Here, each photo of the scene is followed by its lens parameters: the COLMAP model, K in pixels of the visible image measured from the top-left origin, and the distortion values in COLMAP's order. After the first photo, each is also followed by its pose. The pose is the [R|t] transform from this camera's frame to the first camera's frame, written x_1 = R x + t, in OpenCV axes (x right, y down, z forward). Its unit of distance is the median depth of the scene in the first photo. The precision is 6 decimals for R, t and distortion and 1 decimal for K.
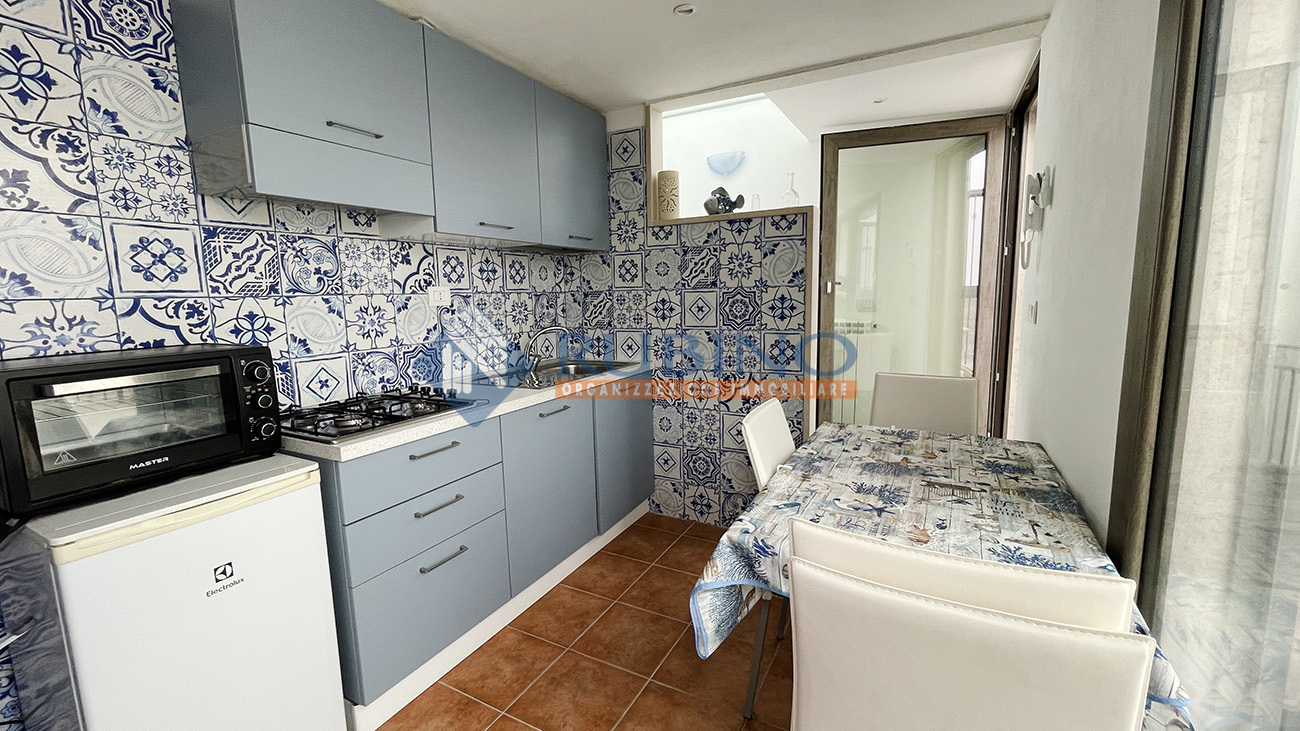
lens RADIAL K [[528.8, 0, 639.4], [0, 528.8, 364.4], [0, 0, 1]] dist [-0.001338, 0.001490]
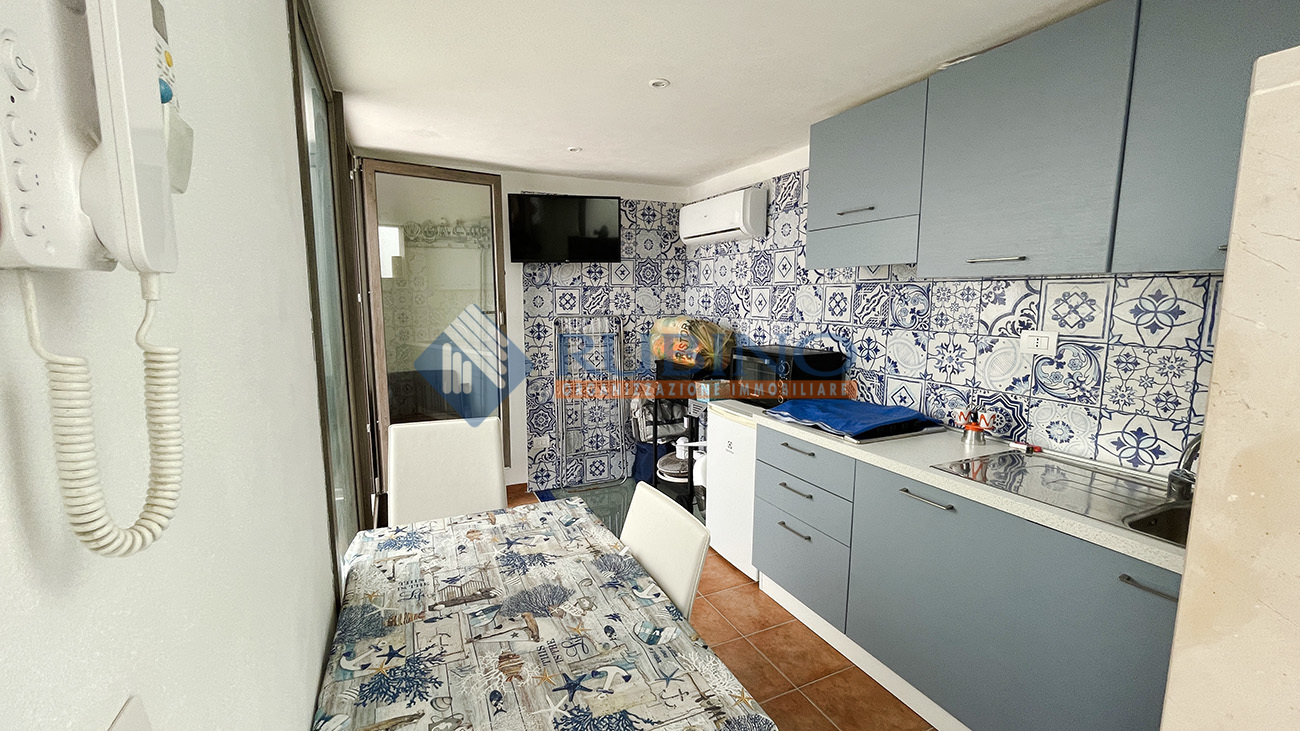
lens RADIAL K [[528.8, 0, 642.6], [0, 528.8, 368.4], [0, 0, 1]] dist [-0.001338, 0.001490]
pose [[-0.587006, 0.135830, -0.798107, 0.764334], [-0.096708, 0.967002, 0.235702, -0.270822], [0.803786, 0.215542, -0.554500, 1.177994]]
